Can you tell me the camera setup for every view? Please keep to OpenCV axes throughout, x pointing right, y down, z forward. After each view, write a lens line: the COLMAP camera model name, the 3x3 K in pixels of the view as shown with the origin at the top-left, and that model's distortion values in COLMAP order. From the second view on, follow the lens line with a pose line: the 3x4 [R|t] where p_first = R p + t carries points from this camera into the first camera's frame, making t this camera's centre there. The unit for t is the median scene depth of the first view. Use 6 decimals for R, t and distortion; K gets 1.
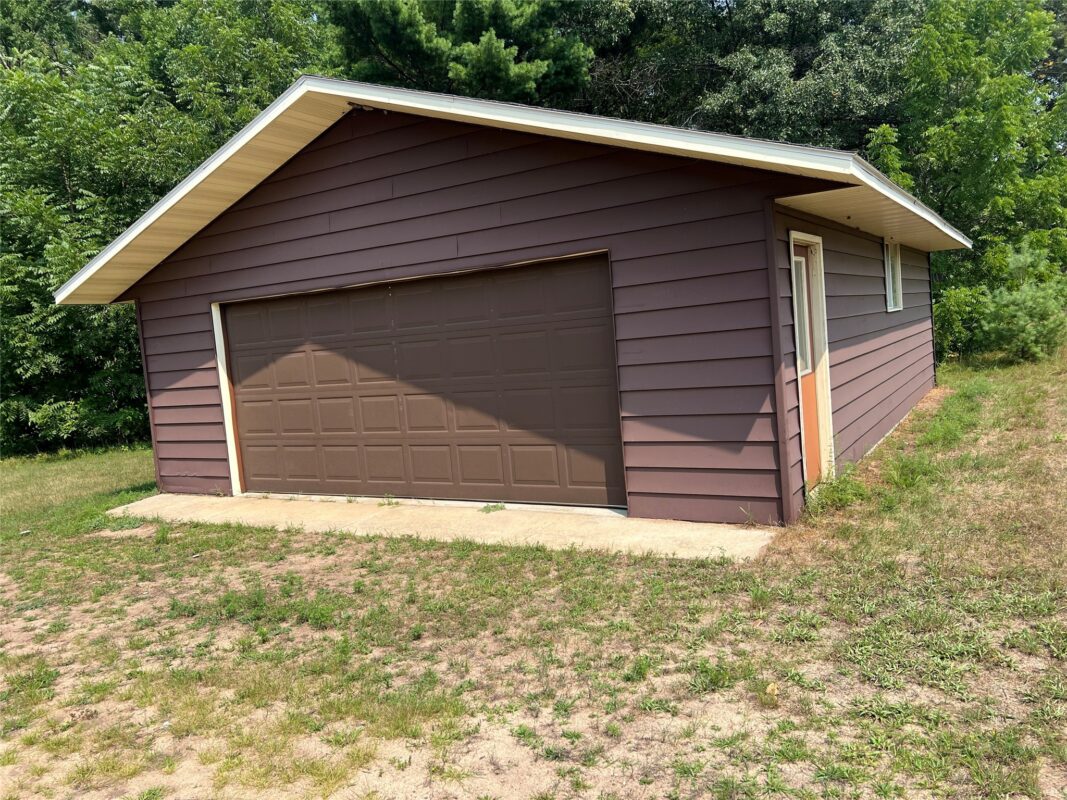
lens RADIAL K [[806.9, 0, 538.8], [0, 806.9, 403.8], [0, 0, 1]] dist [0.026943, -0.002850]
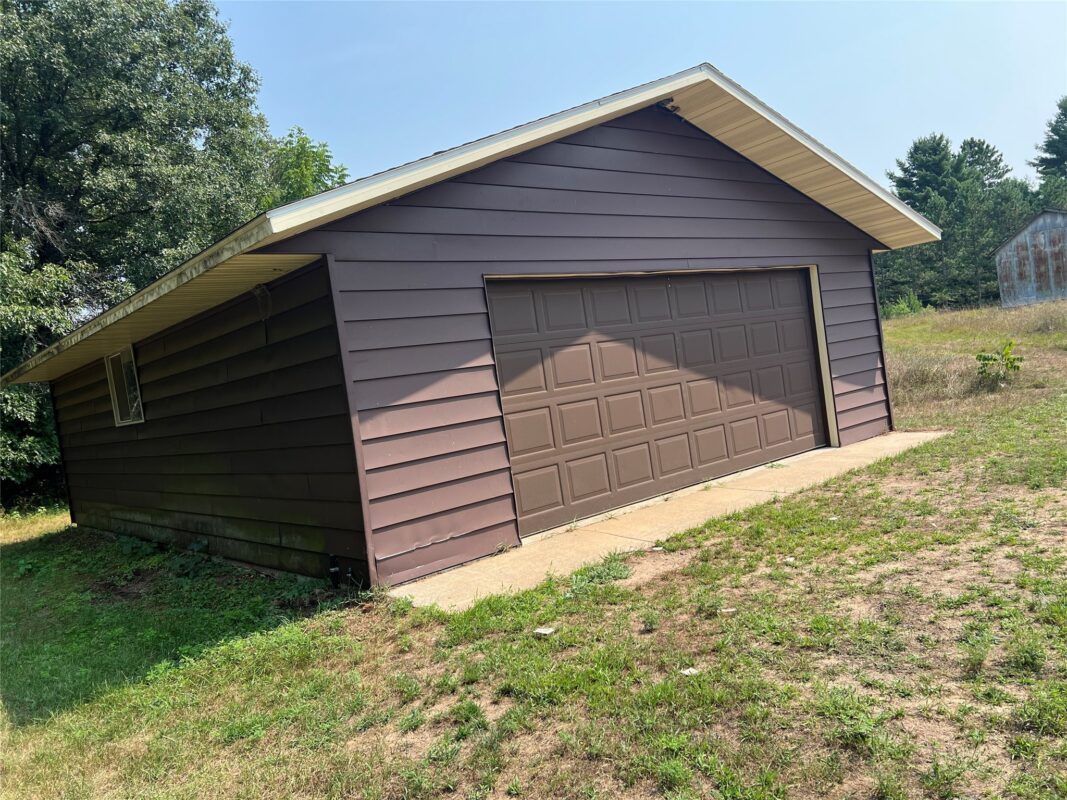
lens RADIAL K [[806.9, 0, 537.6], [0, 806.9, 395.0], [0, 0, 1]] dist [0.026943, -0.002850]
pose [[0.313539, 0.011915, 0.949501, -1.175127], [0.184660, 0.980067, -0.073276, 0.044033], [-0.931447, 0.198309, 0.305089, 0.845575]]
